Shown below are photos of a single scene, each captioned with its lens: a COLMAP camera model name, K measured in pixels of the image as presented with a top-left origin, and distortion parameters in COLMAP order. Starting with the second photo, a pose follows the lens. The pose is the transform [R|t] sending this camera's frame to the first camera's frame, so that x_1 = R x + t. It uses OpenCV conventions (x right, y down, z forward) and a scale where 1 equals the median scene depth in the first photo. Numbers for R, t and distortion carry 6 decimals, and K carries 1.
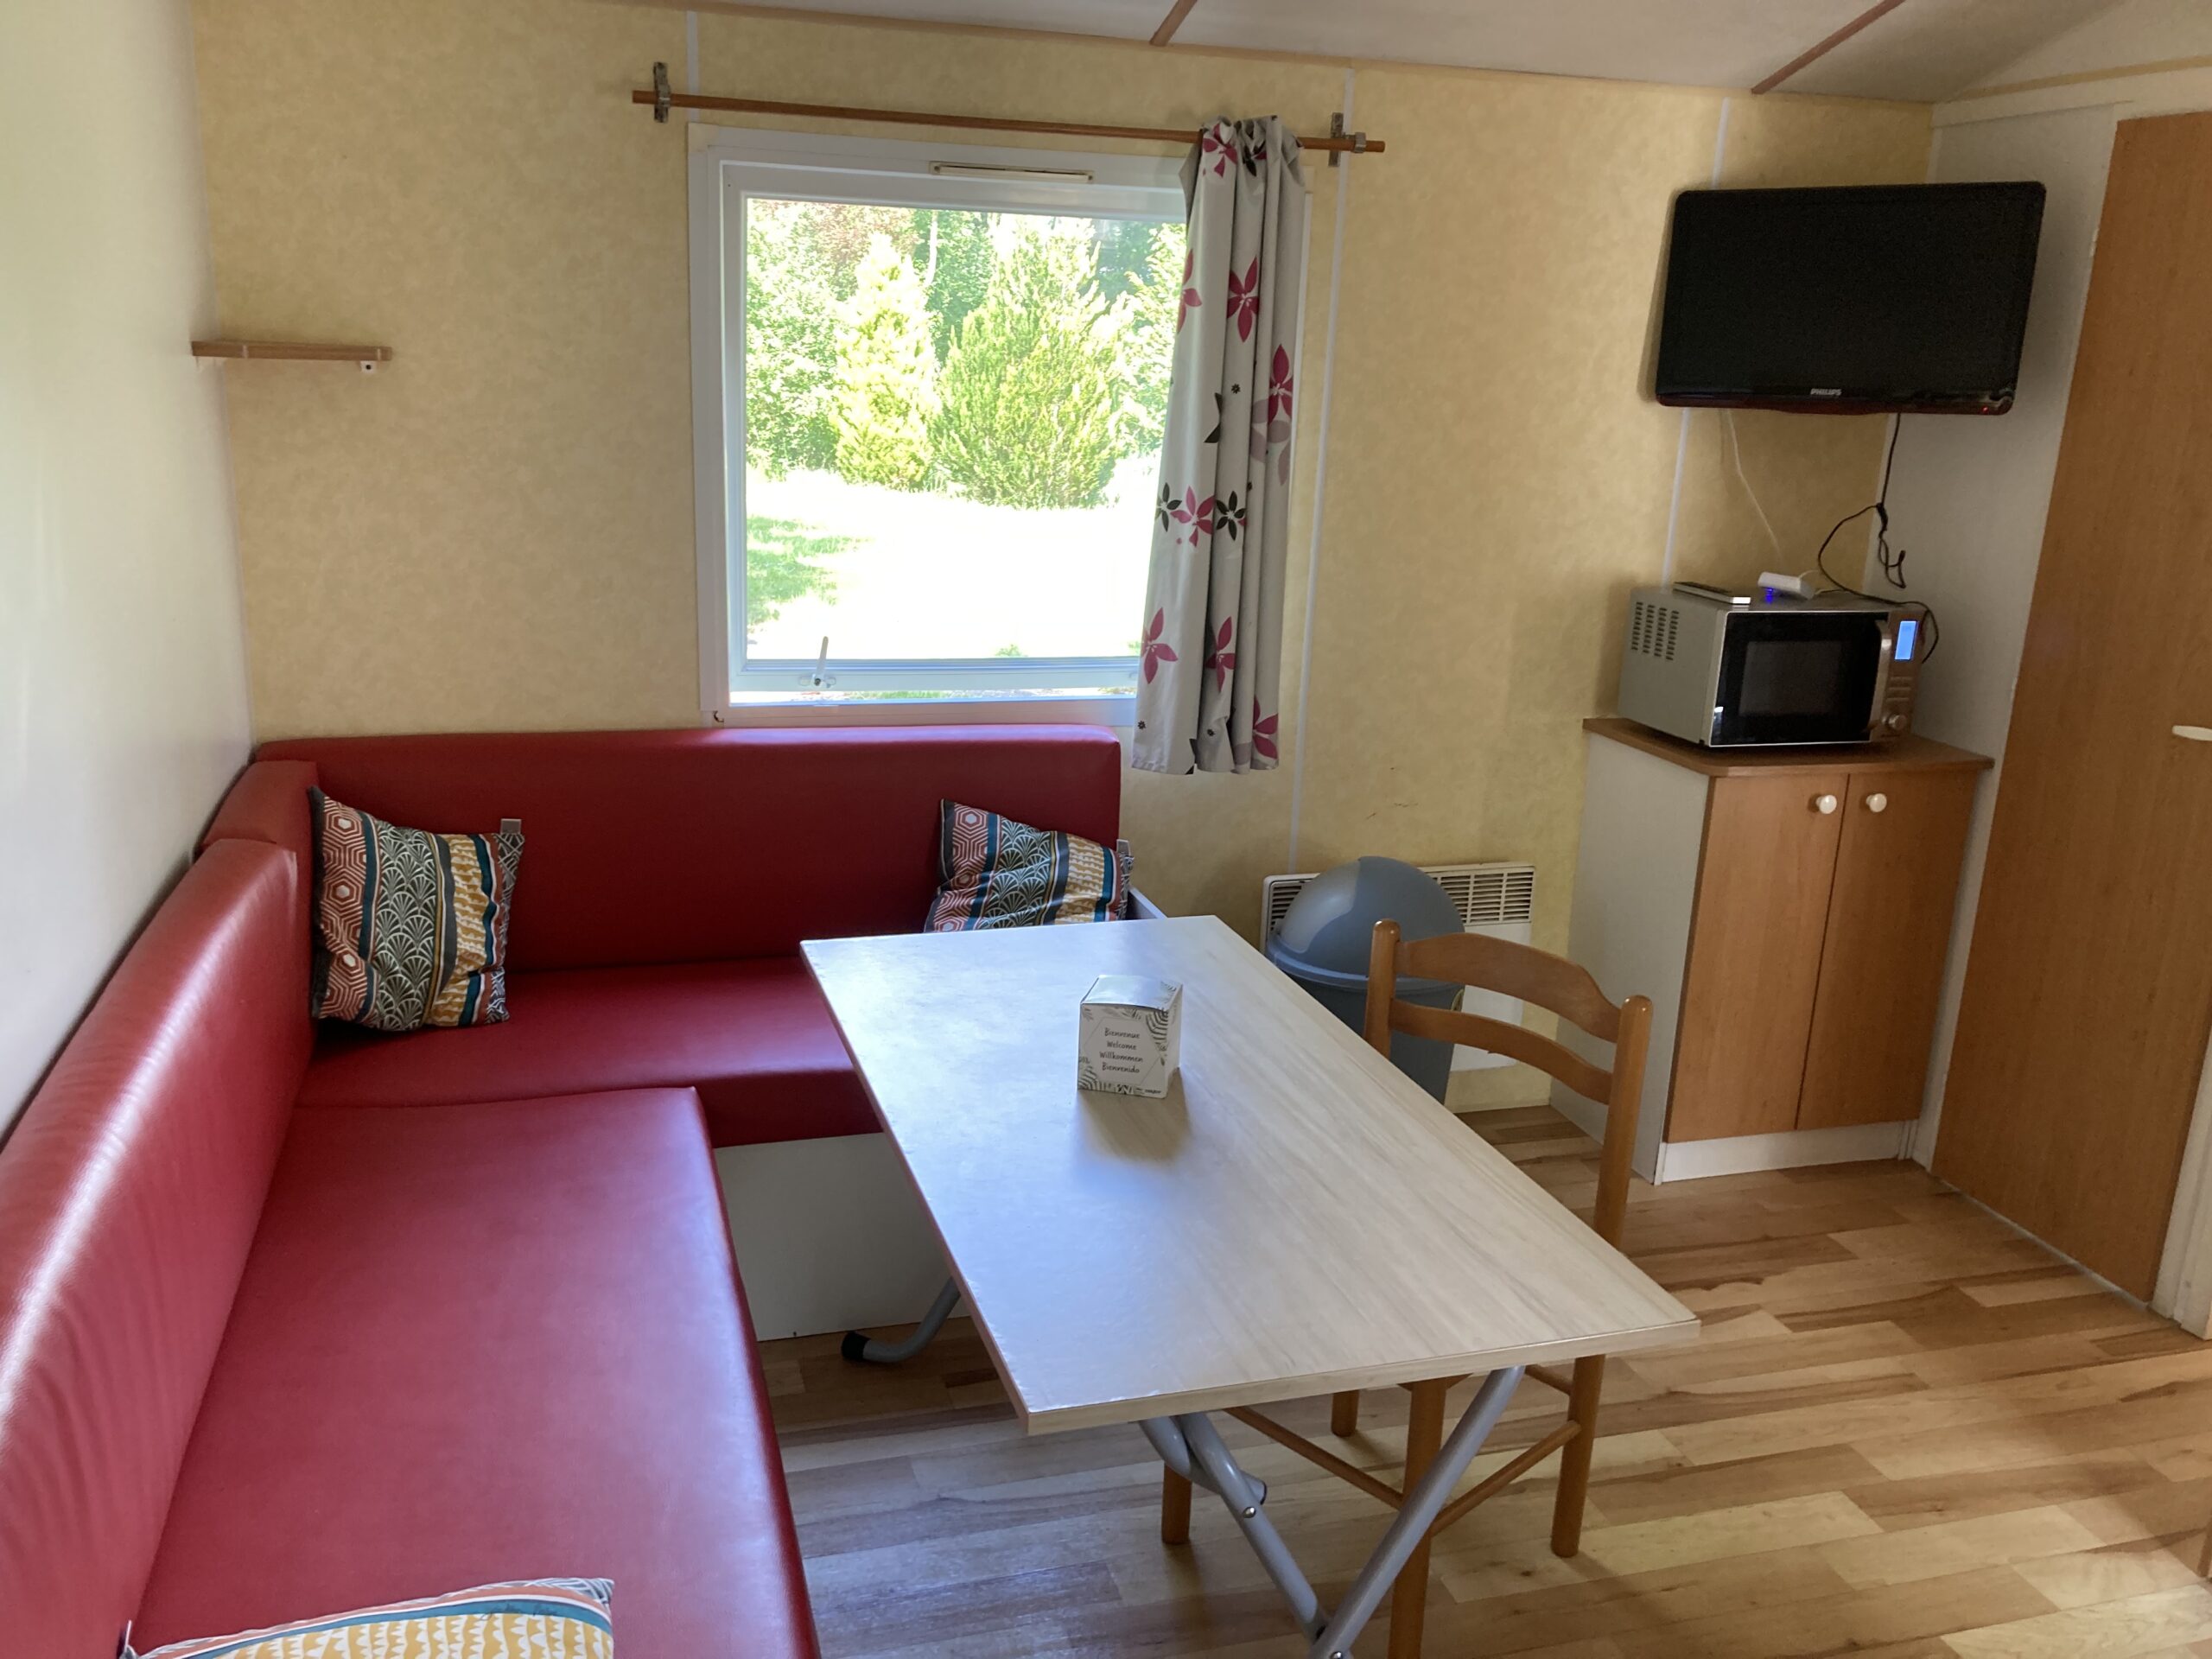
lens RADIAL K [[1787.5, 0, 1102.1], [0, 1787.5, 844.8], [0, 0, 1]] dist [0.014861, 0.009498]
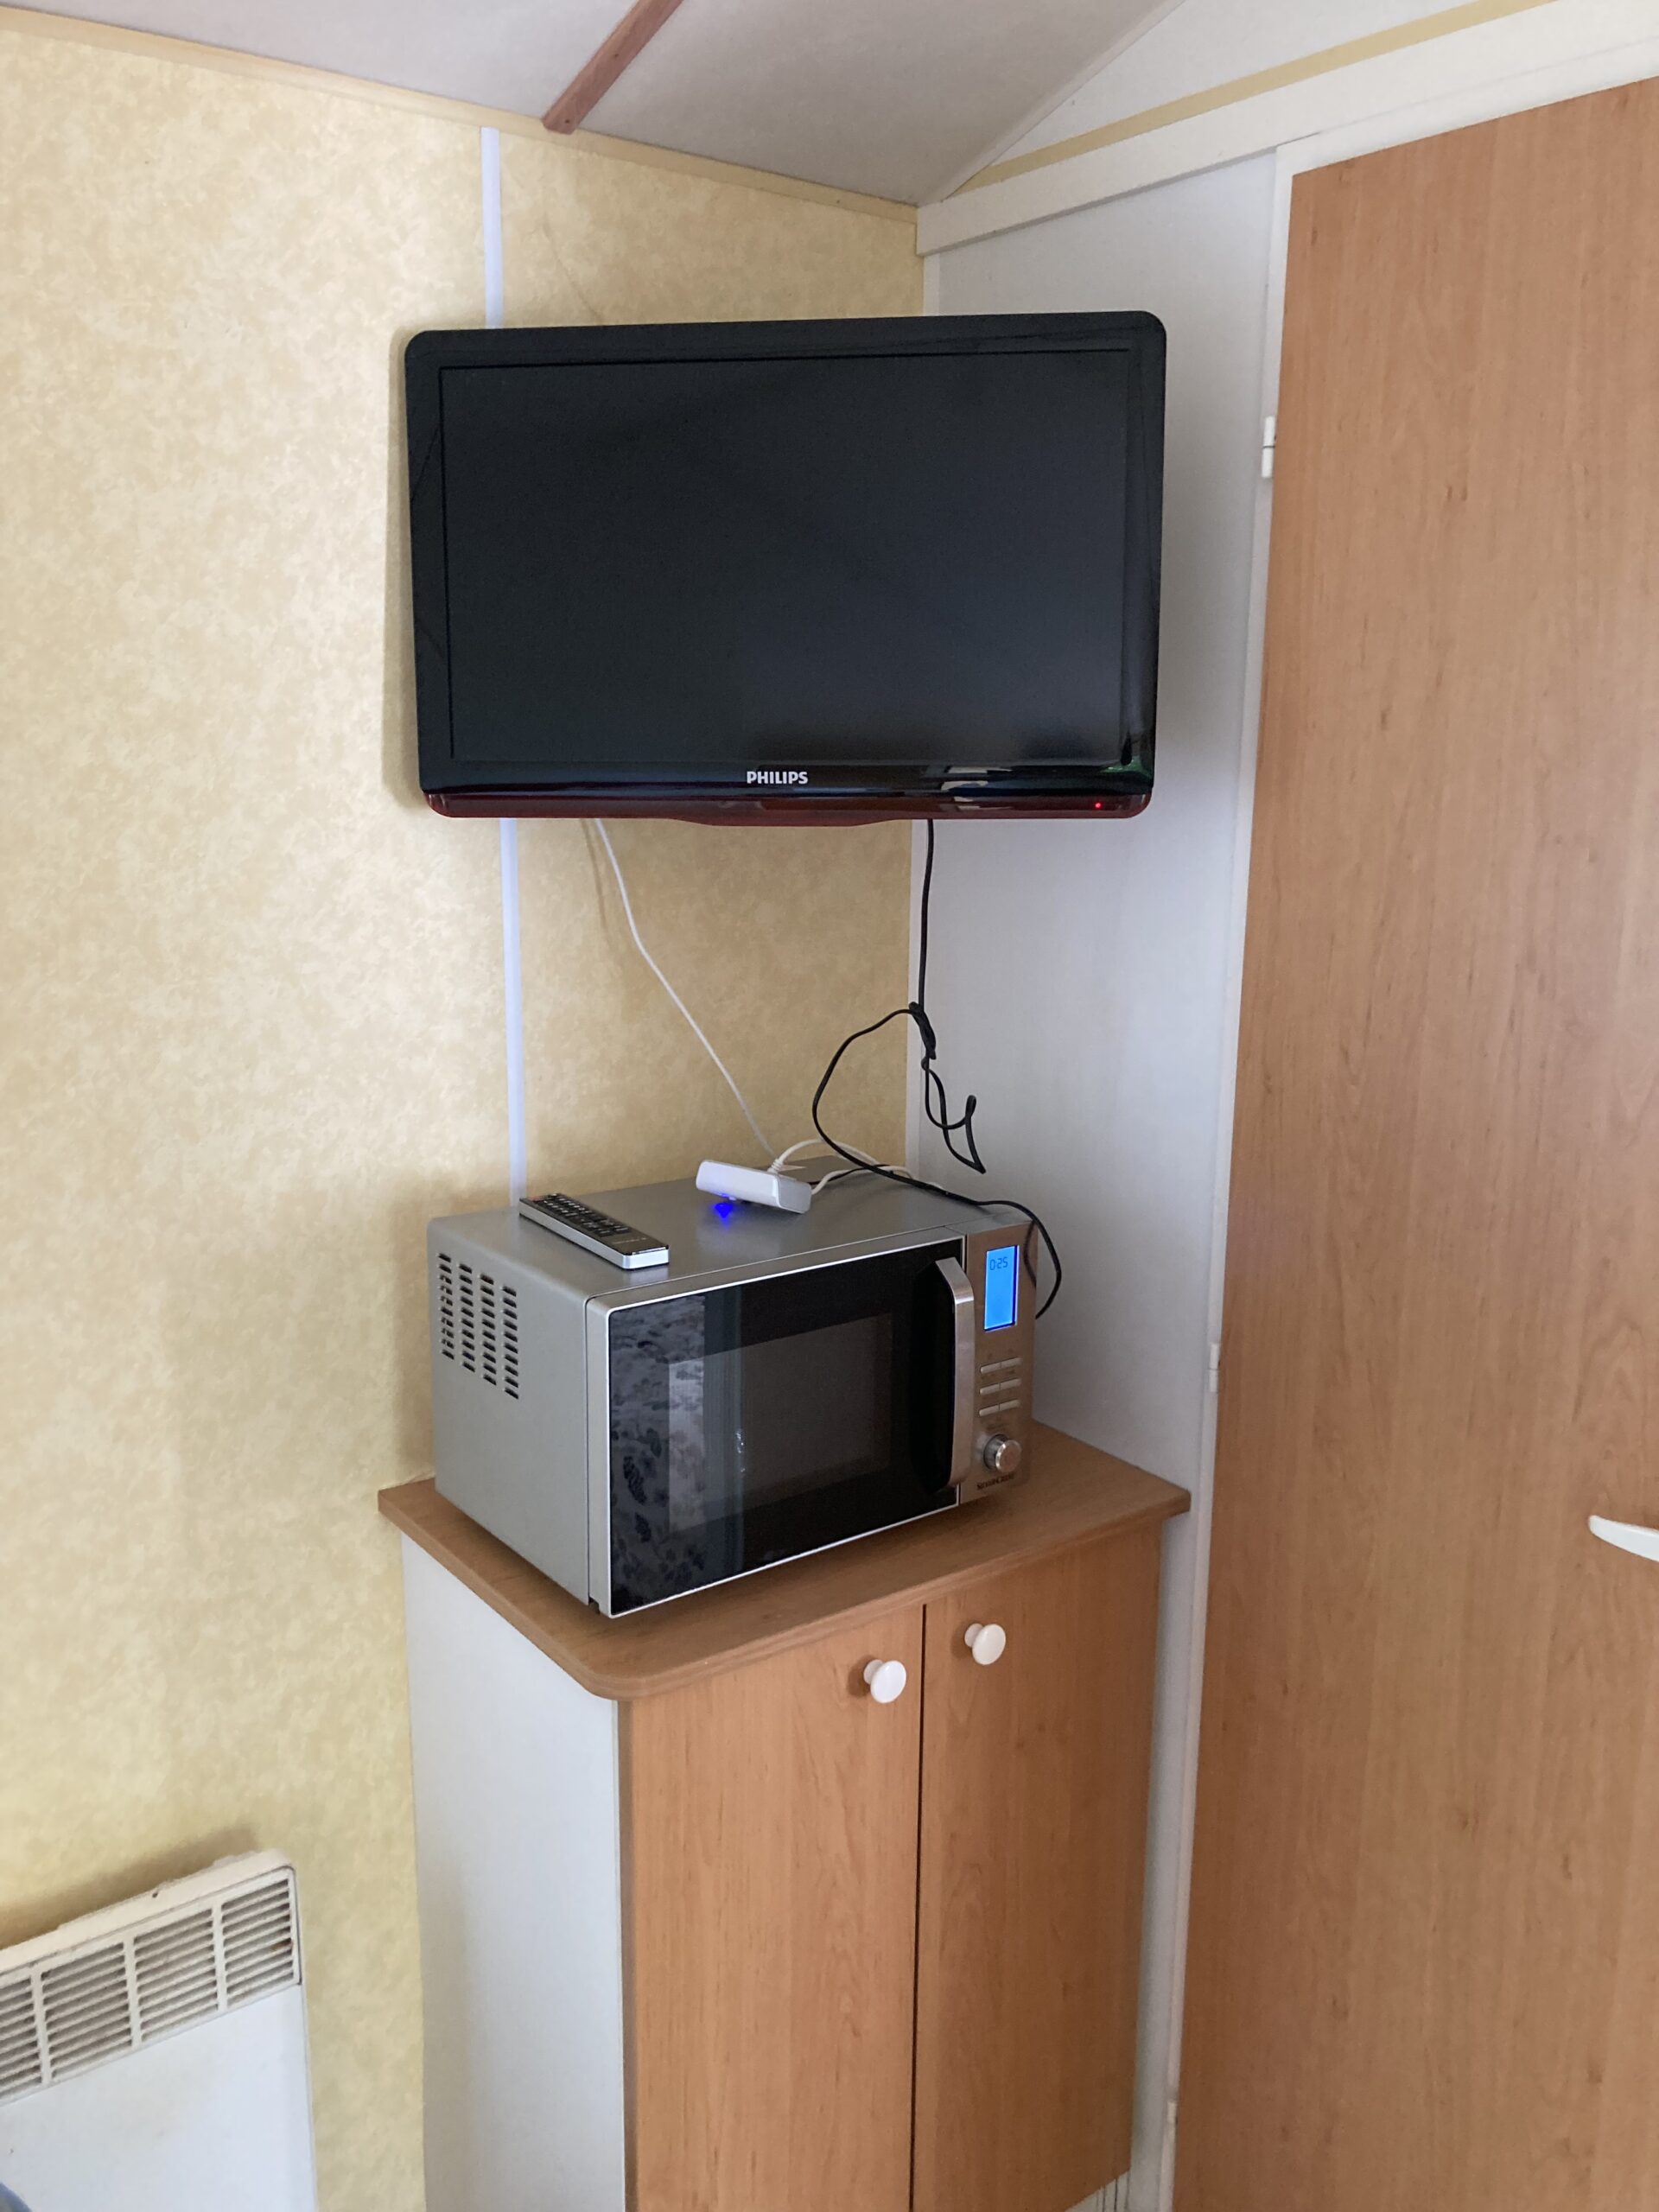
lens RADIAL K [[1817.0, 0, 835.5], [0, 1817.0, 1103.1], [0, 0, 1]] dist [0.039026, -0.000296]
pose [[0.936903, -0.096323, 0.336057, 0.249017], [0.115448, 0.992611, -0.037353, -0.148271], [-0.329976, 0.073793, 0.941101, 0.555601]]
